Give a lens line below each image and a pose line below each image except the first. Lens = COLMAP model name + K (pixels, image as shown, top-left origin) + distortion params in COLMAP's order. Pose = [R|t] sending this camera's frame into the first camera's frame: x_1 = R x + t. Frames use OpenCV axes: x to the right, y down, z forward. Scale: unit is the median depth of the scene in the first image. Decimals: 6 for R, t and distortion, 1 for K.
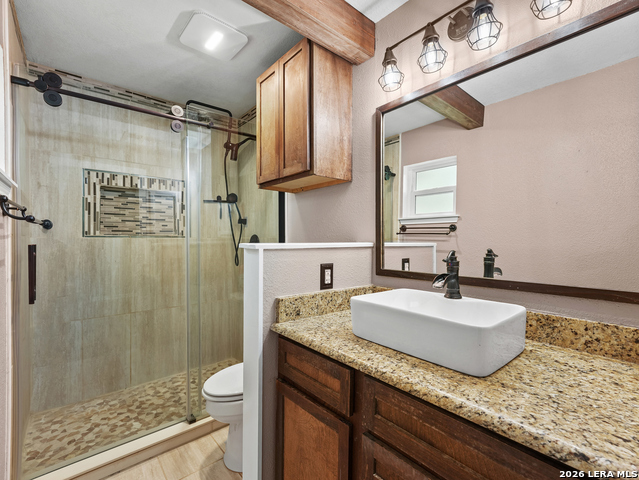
lens RADIAL K [[291.5, 0, 309.9], [0, 291.5, 238.6], [0, 0, 1]] dist [0.001721, 0.000529]
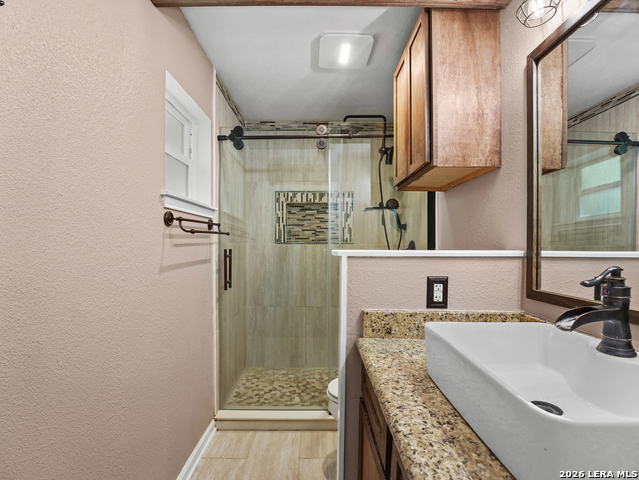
lens RADIAL K [[290.7, 0, 319.9], [0, 290.7, 246.8], [0, 0, 1]] dist [-0.025167, 0.000296]
pose [[0.773021, 0.004276, -0.634366, 0.253178], [-0.000301, 0.999980, 0.006374, -0.000049], [0.634381, -0.004736, 0.773006, 0.152088]]
